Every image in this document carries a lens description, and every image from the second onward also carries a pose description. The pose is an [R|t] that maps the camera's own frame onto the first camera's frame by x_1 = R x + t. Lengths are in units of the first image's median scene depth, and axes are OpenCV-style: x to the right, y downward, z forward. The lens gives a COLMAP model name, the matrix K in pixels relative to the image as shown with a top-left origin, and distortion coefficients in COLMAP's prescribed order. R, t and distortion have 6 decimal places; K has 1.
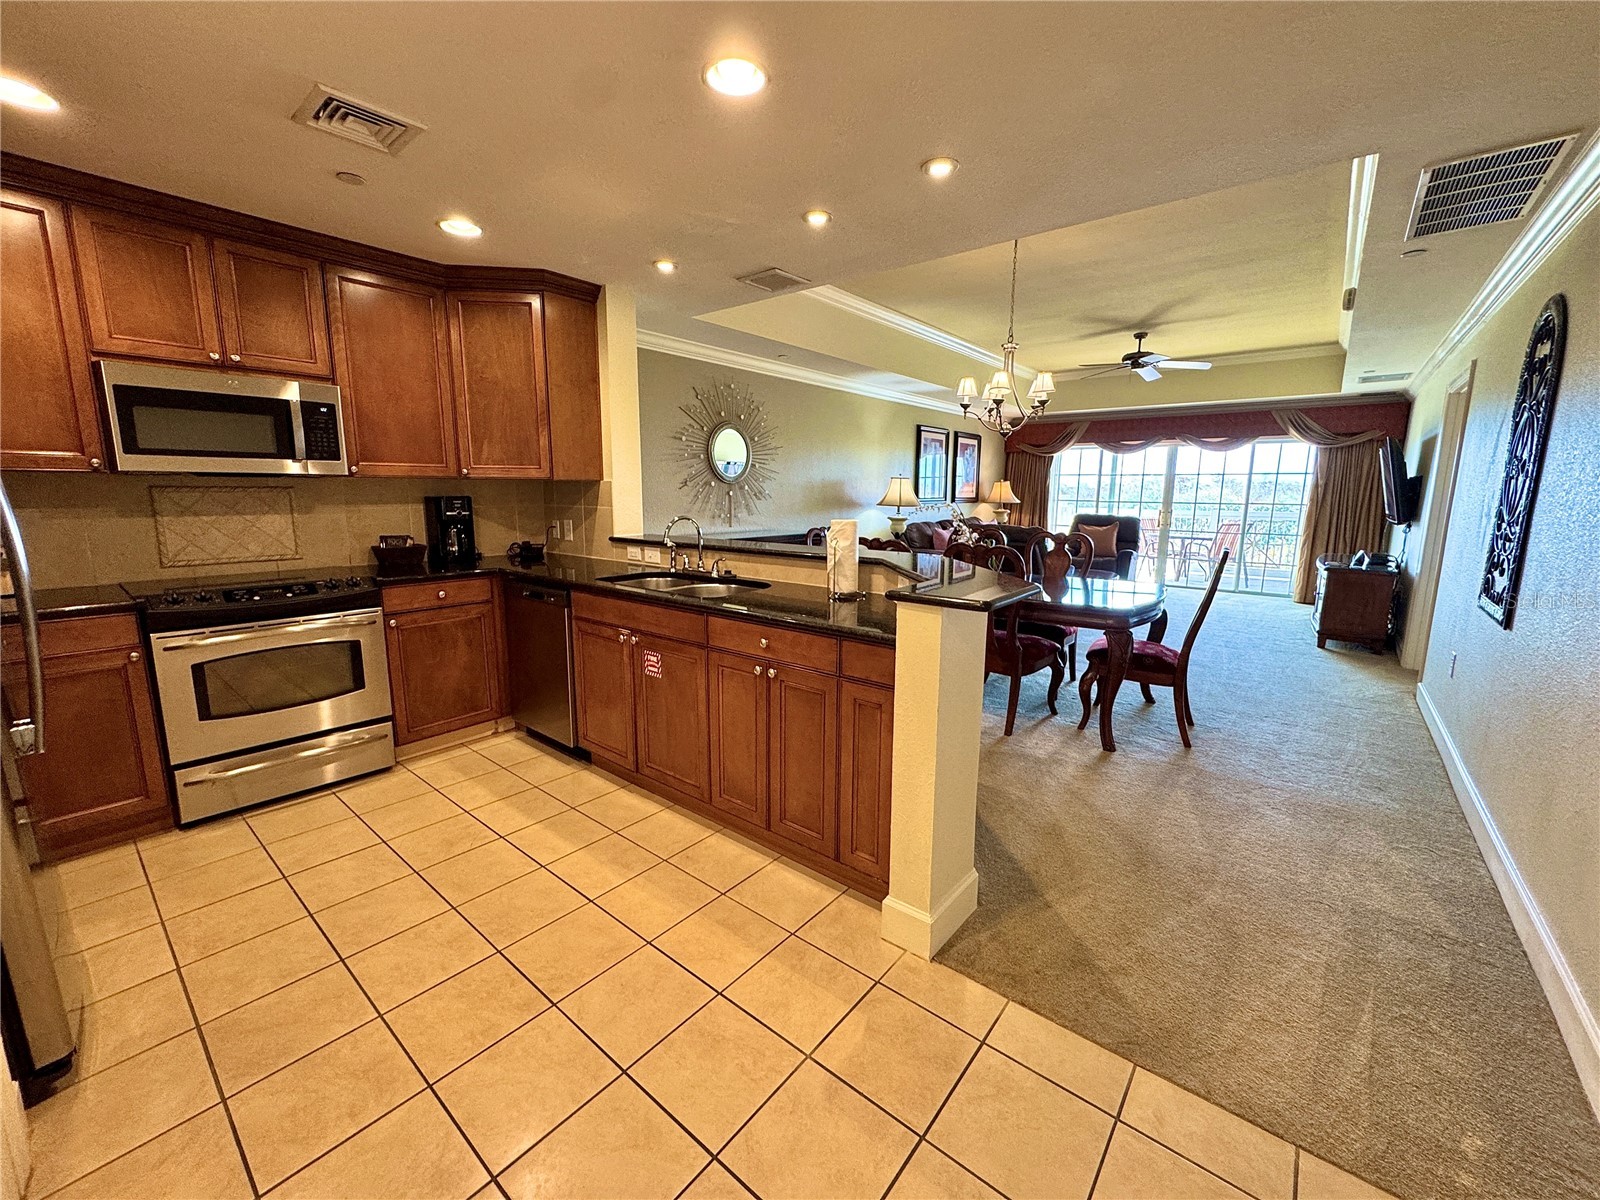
lens RADIAL K [[635.9, 0, 800.5], [0, 635.9, 596.4], [0, 0, 1]] dist [-0.004999, 0.000436]
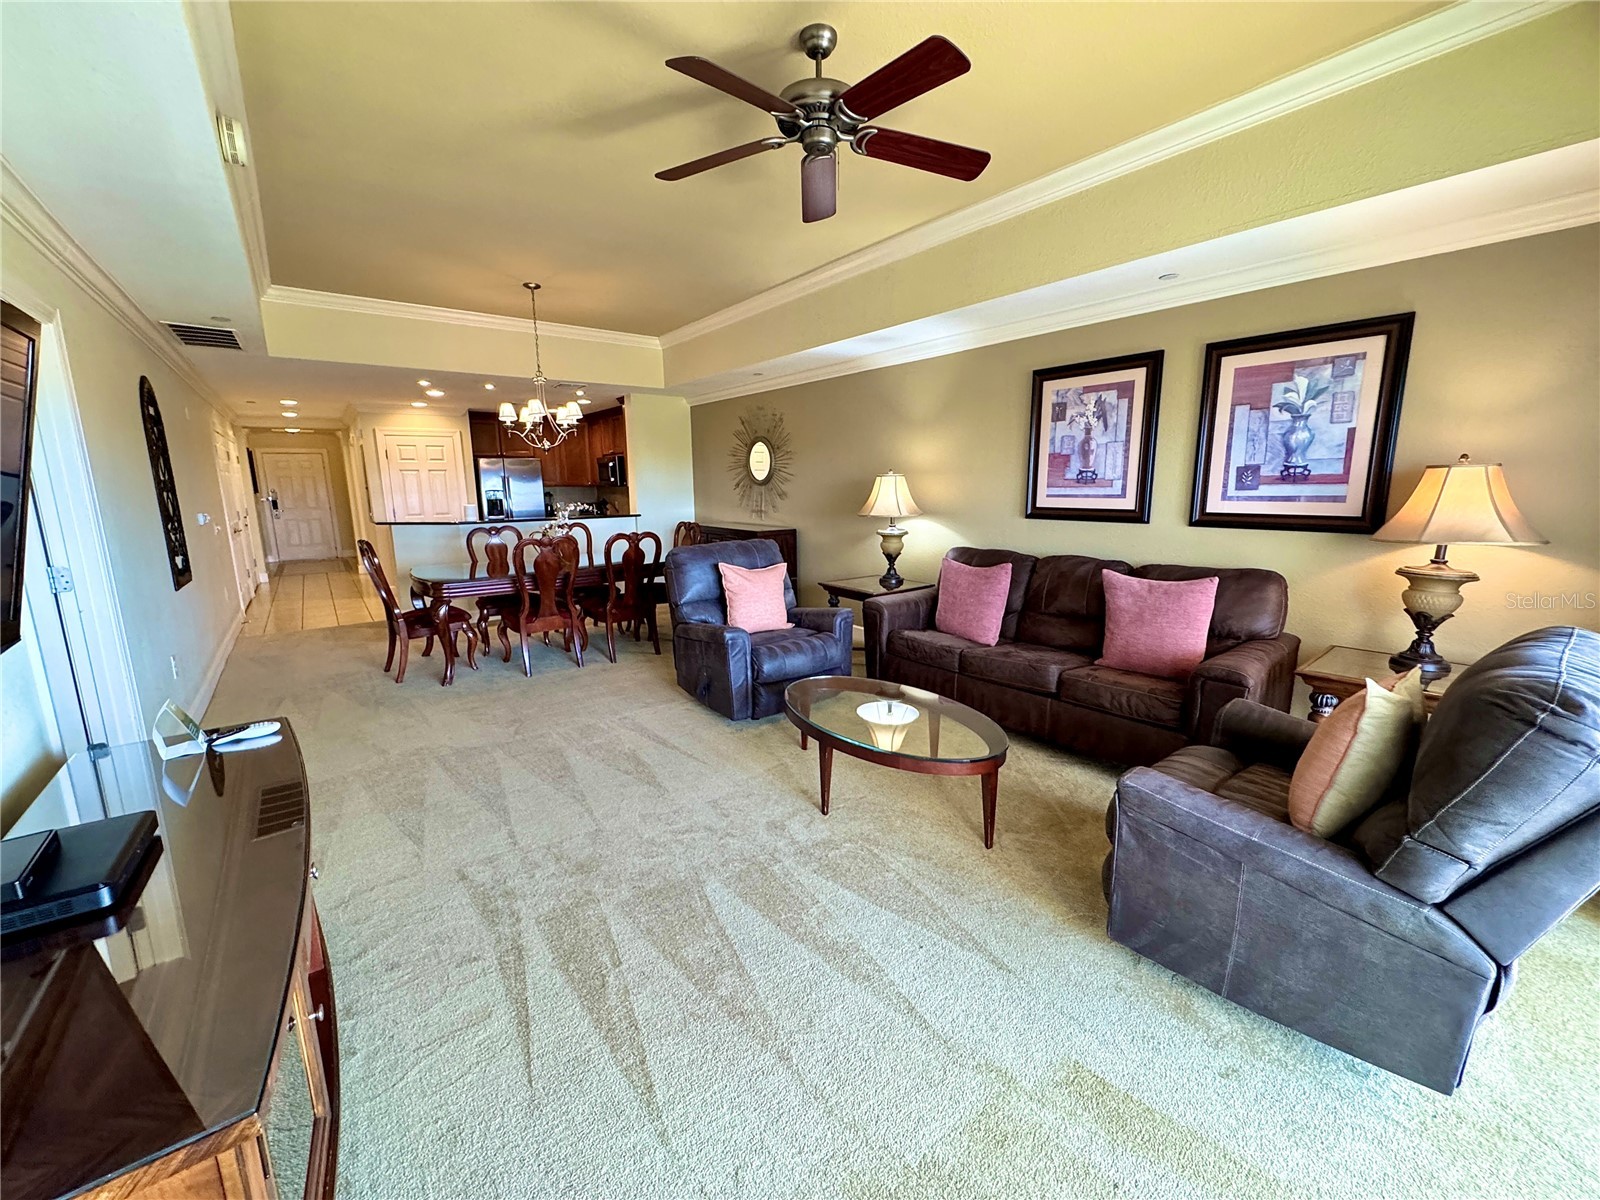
lens RADIAL K [[635.9, 0, 804.4], [0, 635.9, 593.4], [0, 0, 1]] dist [-0.004999, 0.000436]
pose [[-0.218933, 0.165960, -0.961523, 1.673087], [-0.155163, 0.966968, 0.202229, -0.361613], [0.963324, 0.193468, -0.185951, 2.052317]]
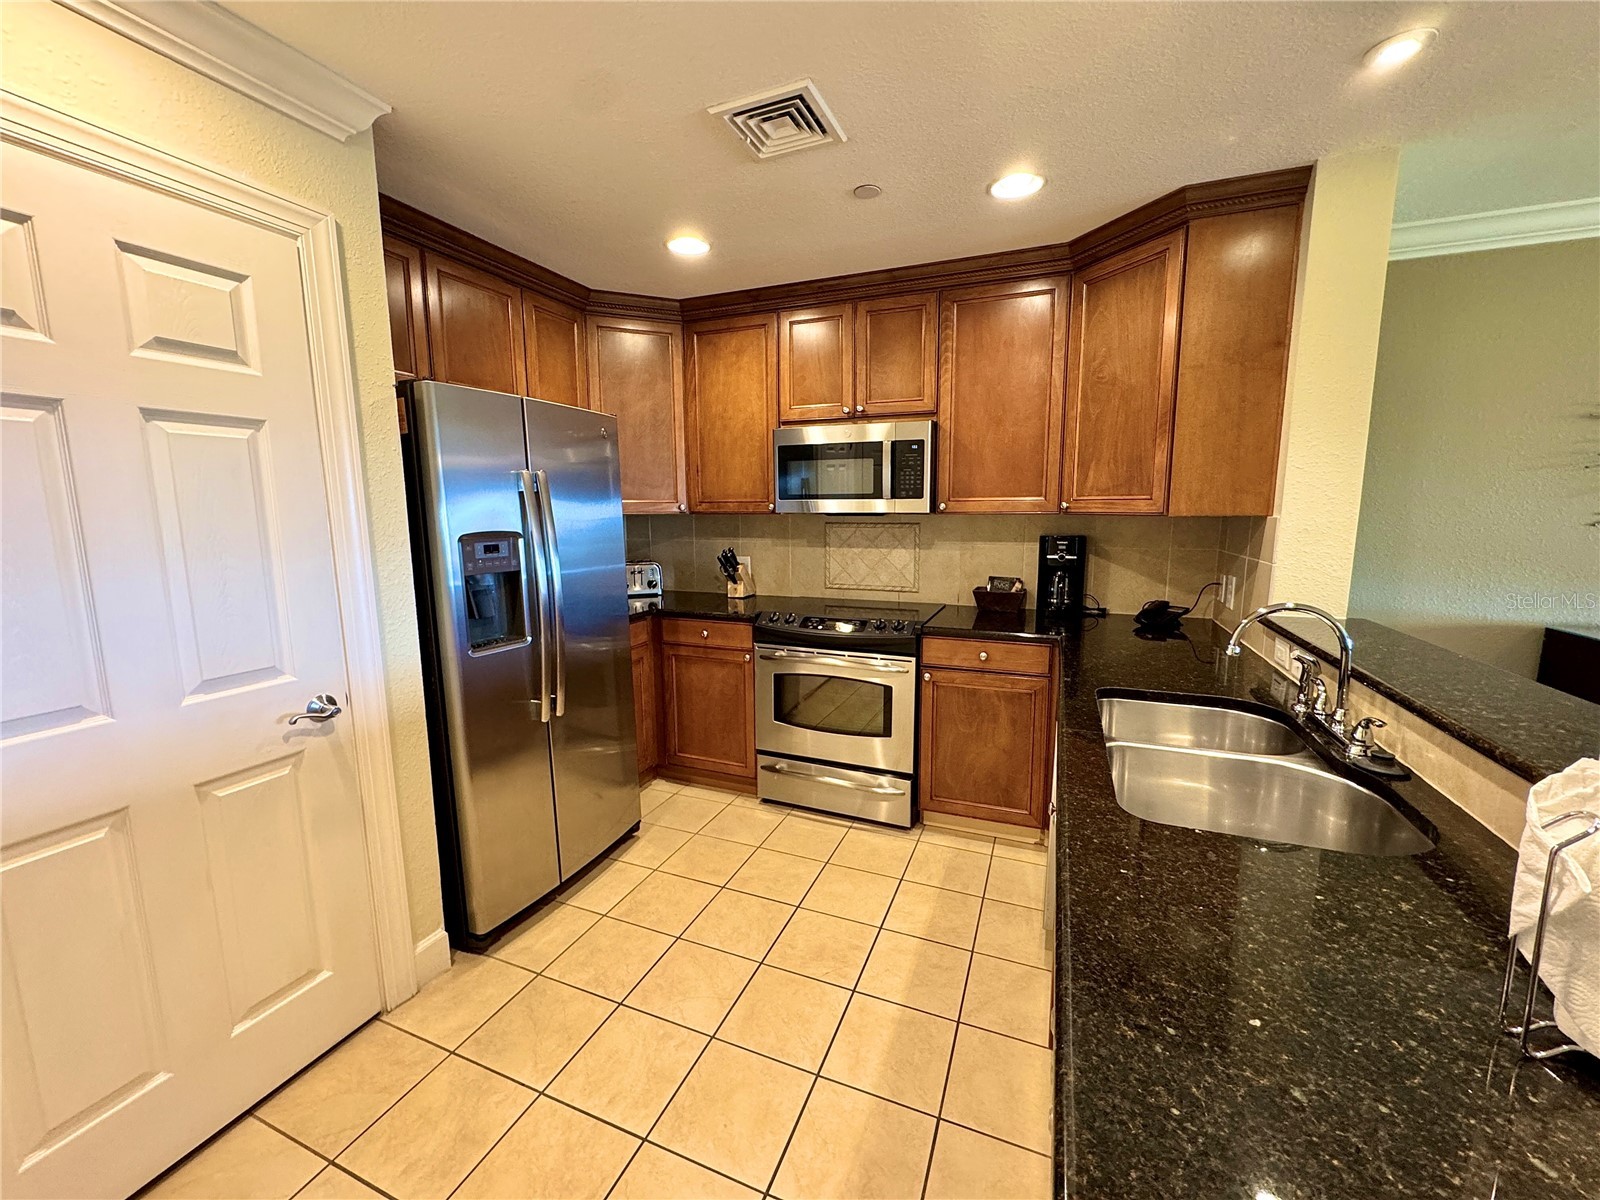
lens RADIAL K [[635.9, 0, 800.4], [0, 635.9, 596.2], [0, 0, 1]] dist [-0.004999, 0.000436]
pose [[0.291429, 0.126405, -0.948204, 0.121117], [-0.150503, 0.984945, 0.085046, -0.099591], [0.944679, 0.117922, 0.306066, 0.448248]]
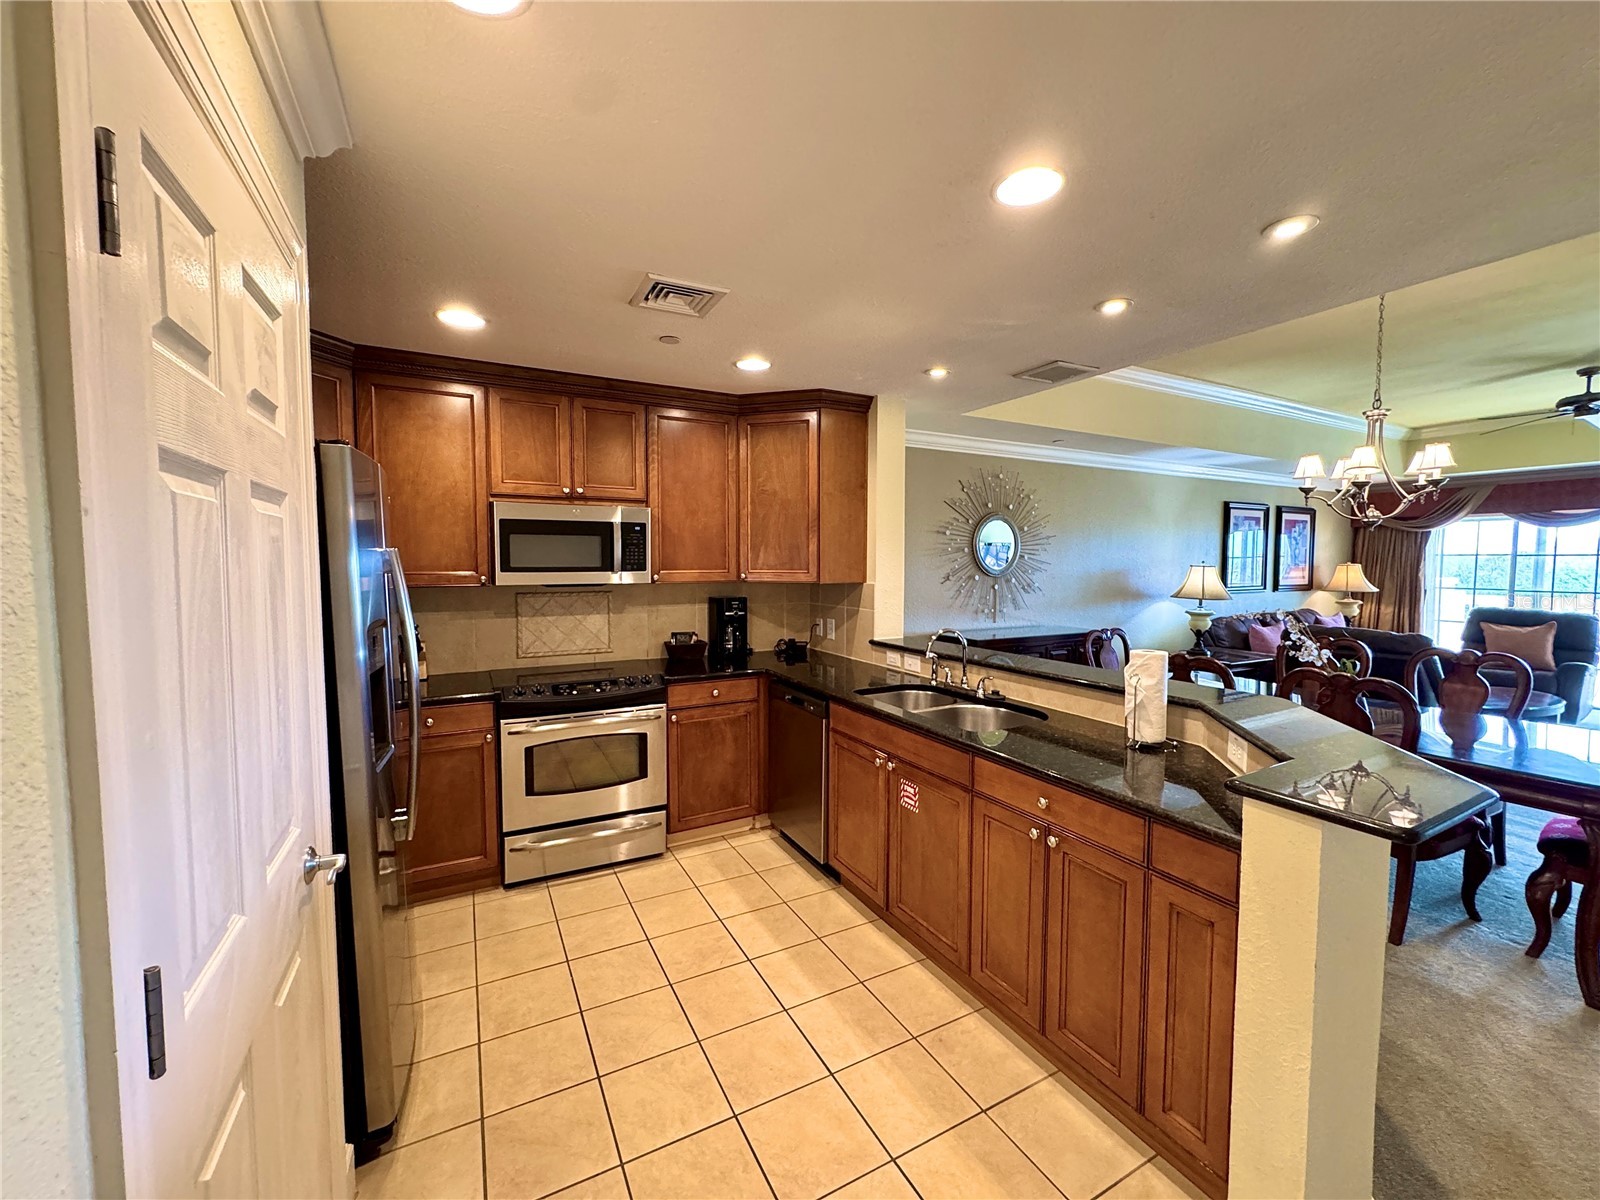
lens RADIAL K [[635.9, 0, 800.7], [0, 635.9, 596.5], [0, 0, 1]] dist [-0.004999, 0.000436]
pose [[0.922511, 0.015803, -0.385648, -0.020854], [-0.058847, 0.993239, -0.100069, -0.057314], [0.381459, 0.115009, 0.917203, 0.049191]]
